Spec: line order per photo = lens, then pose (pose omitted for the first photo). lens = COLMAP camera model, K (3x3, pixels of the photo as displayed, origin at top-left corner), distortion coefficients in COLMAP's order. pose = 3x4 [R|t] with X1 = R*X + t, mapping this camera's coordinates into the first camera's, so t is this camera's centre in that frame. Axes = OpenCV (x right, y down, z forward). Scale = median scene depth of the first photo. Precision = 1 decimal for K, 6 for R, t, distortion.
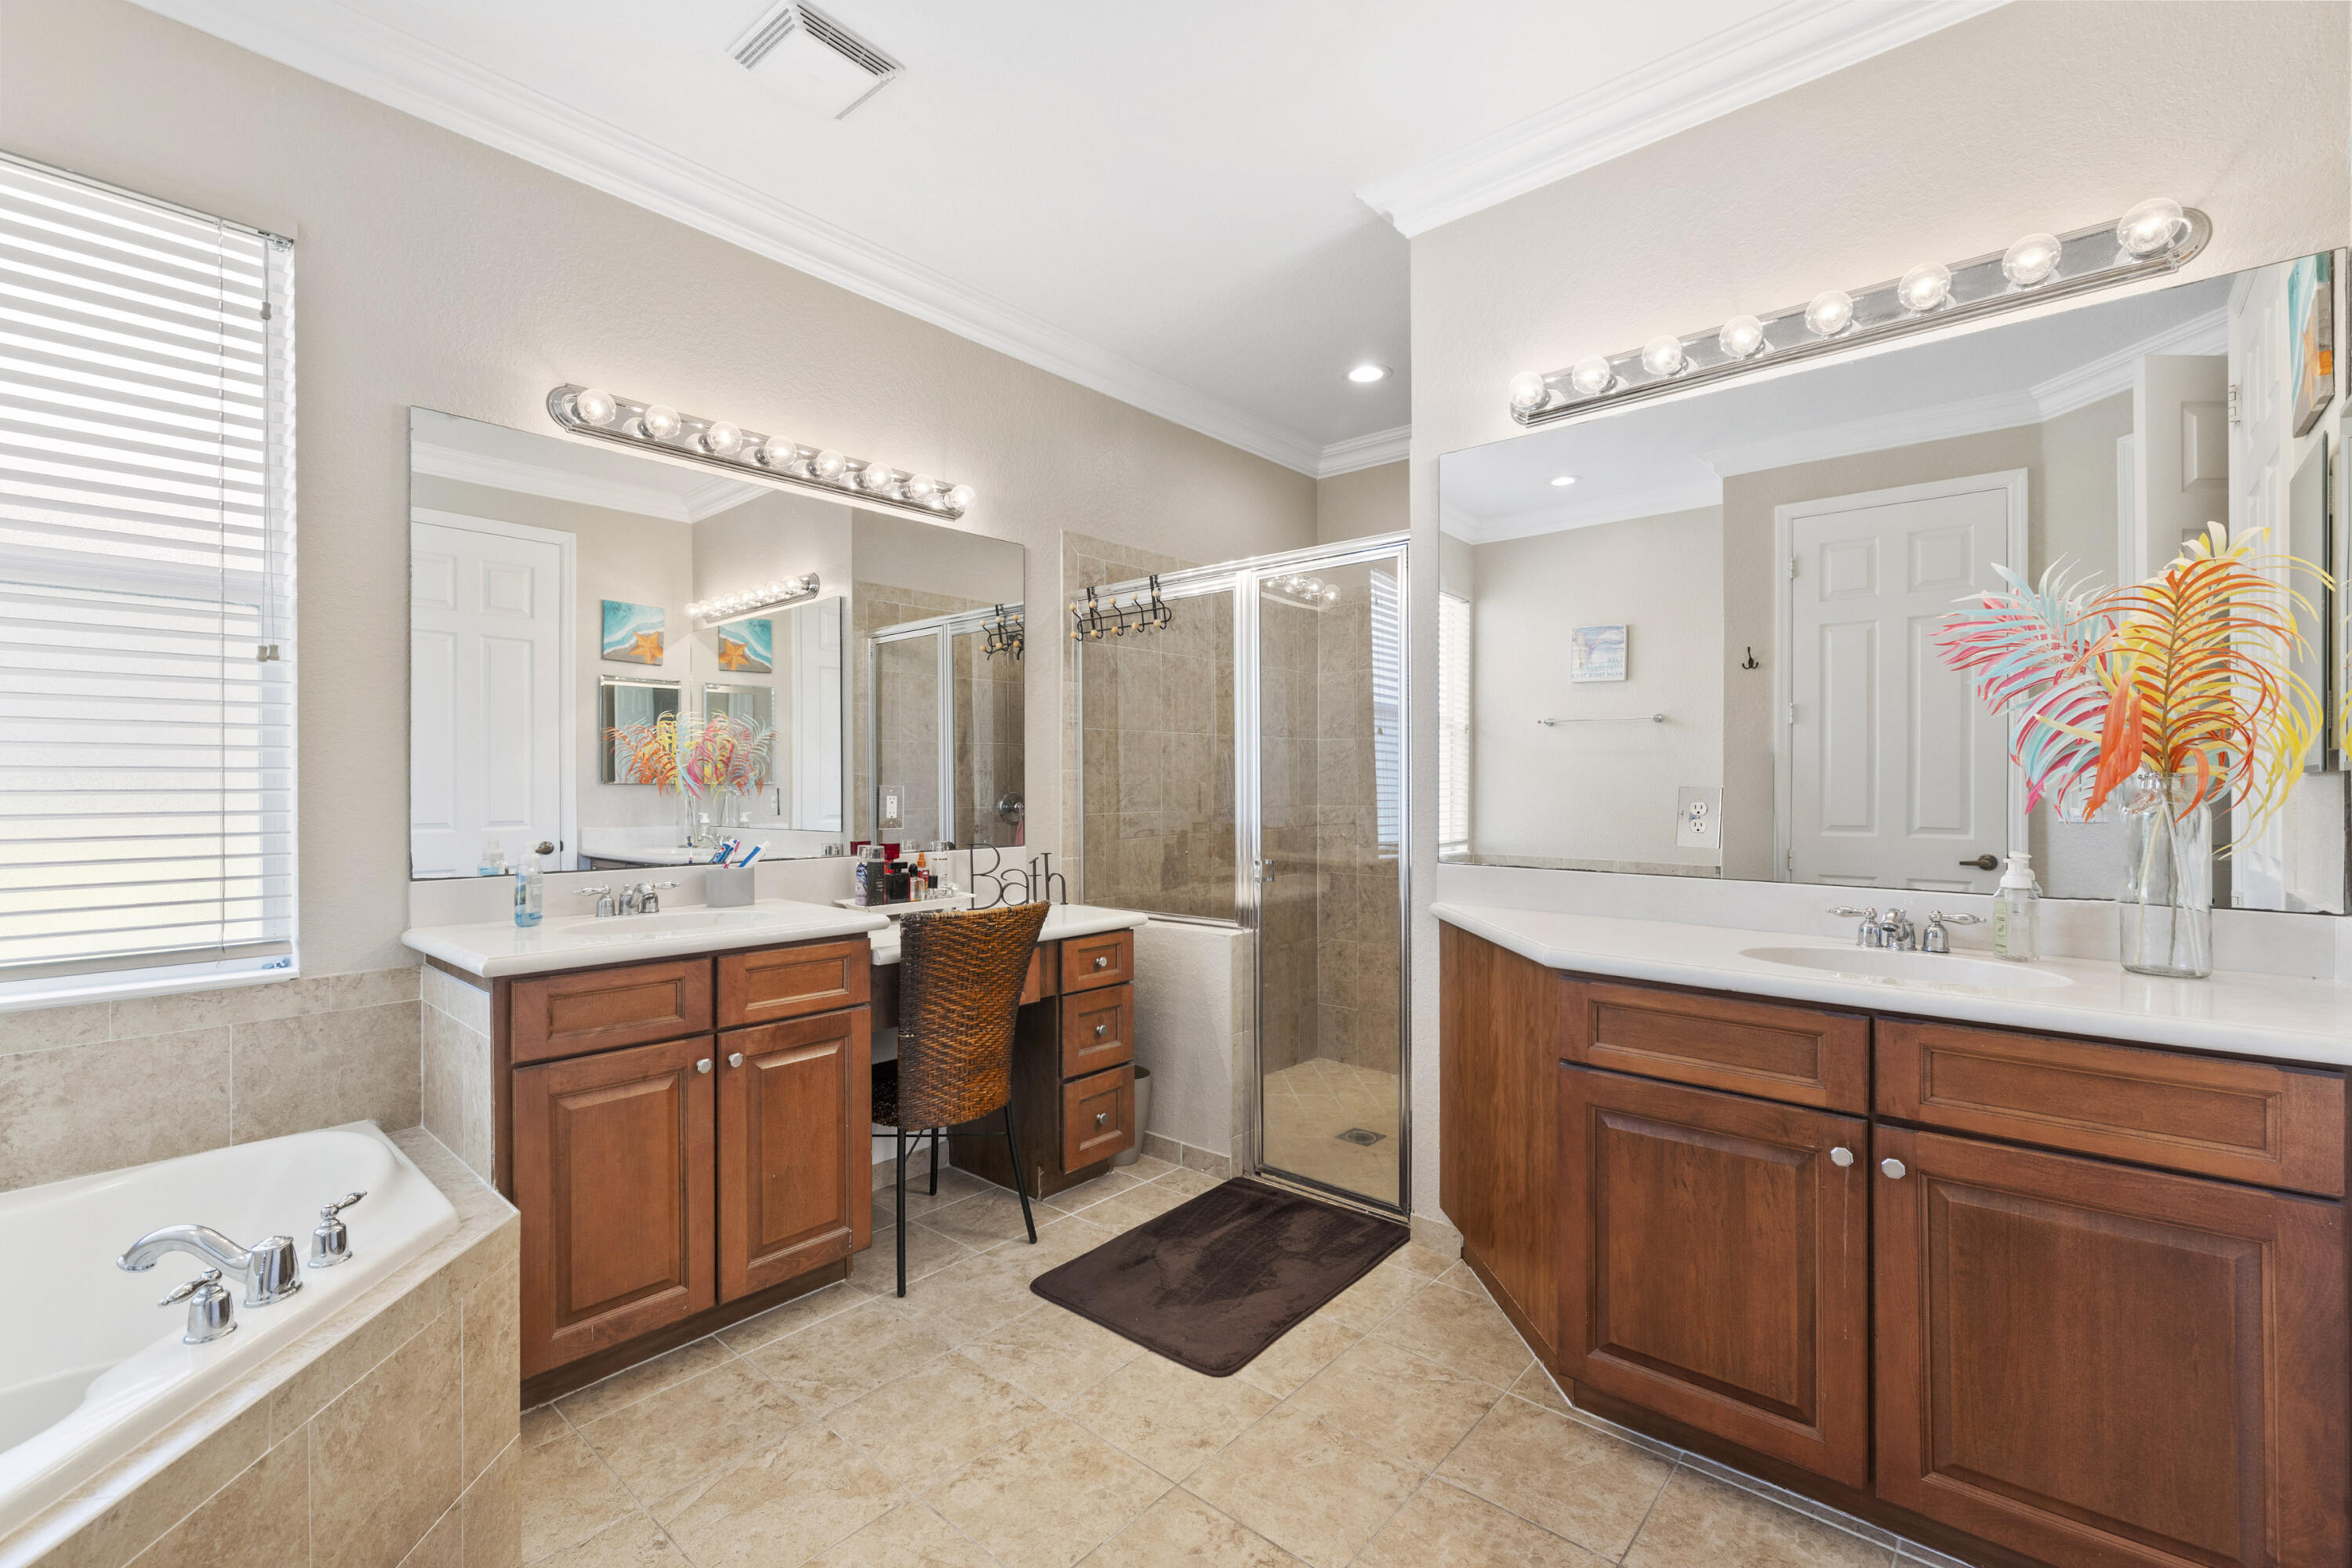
lens RADIAL K [[1033.1, 0, 1169.8], [0, 1033.1, 783.8], [0, 0, 1]] dist [-0.003645, -0.000357]
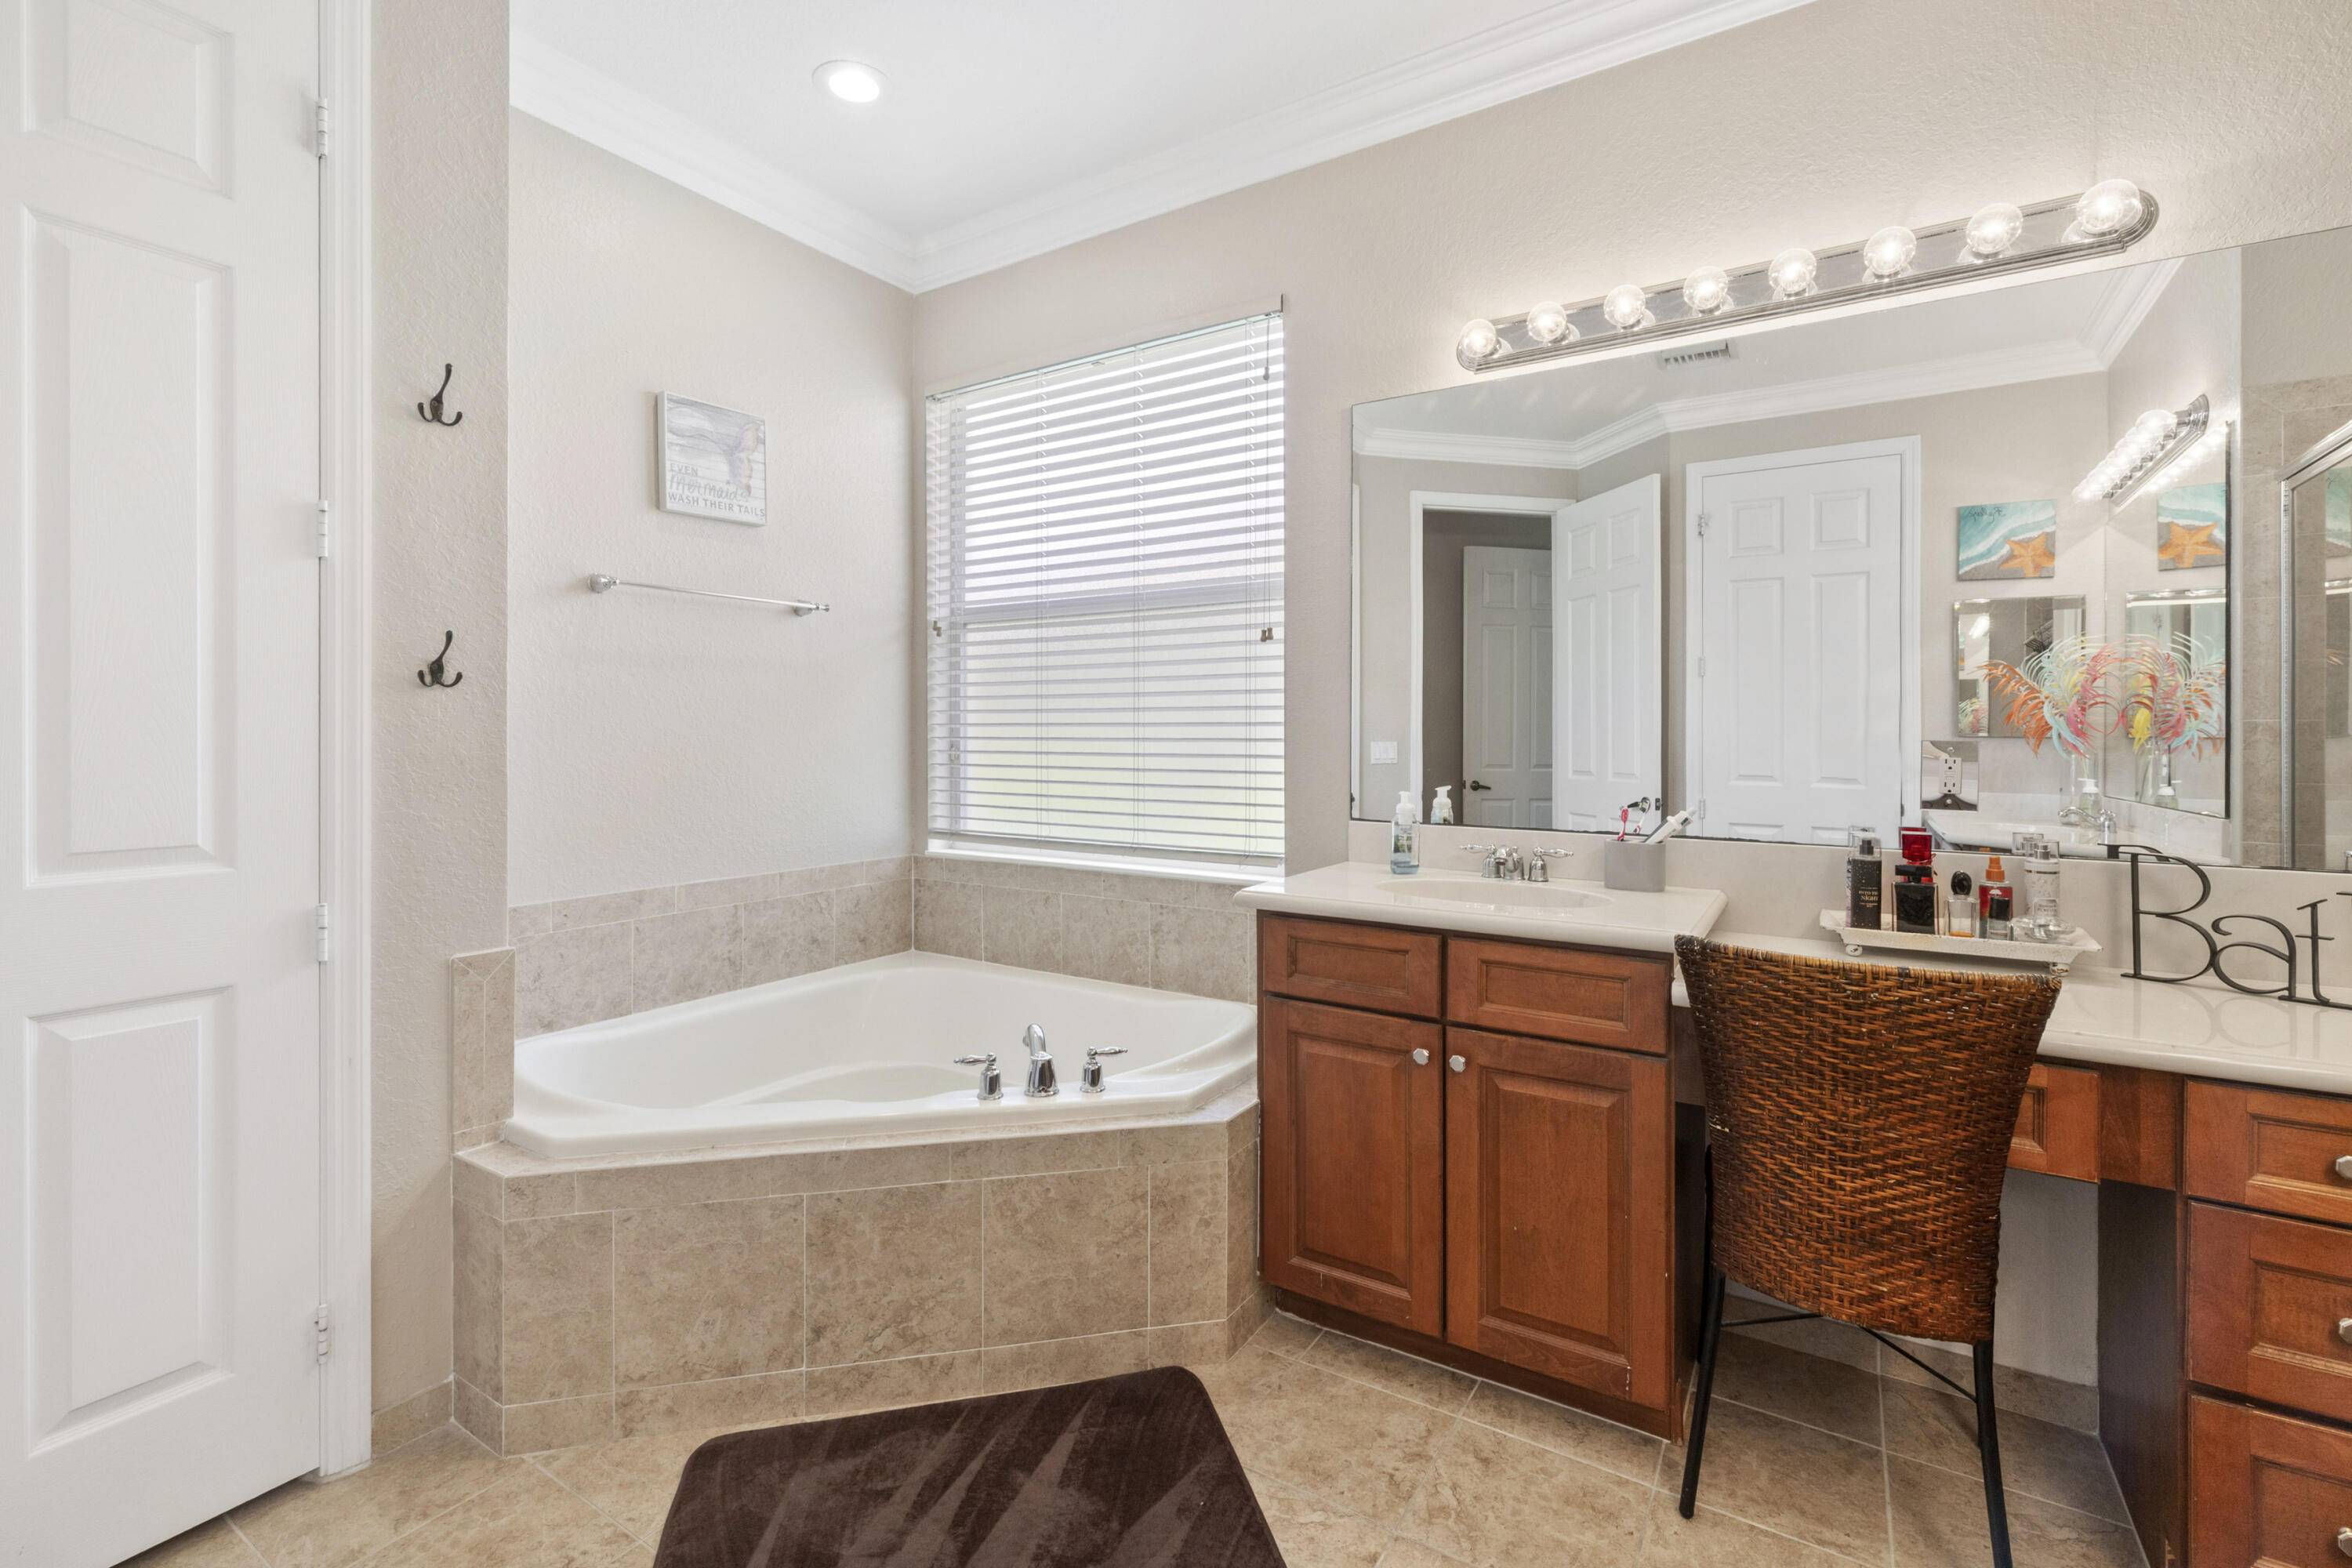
lens RADIAL K [[1033.1, 0, 1137.1], [0, 1033.1, 733.3], [0, 0, 1]] dist [-0.003645, -0.000357]
pose [[0.137671, 0.001115, -0.990477, 0.346100], [-0.002525, 0.999997, 0.000774, -0.002374], [0.990475, 0.002395, 0.137673, 0.567642]]
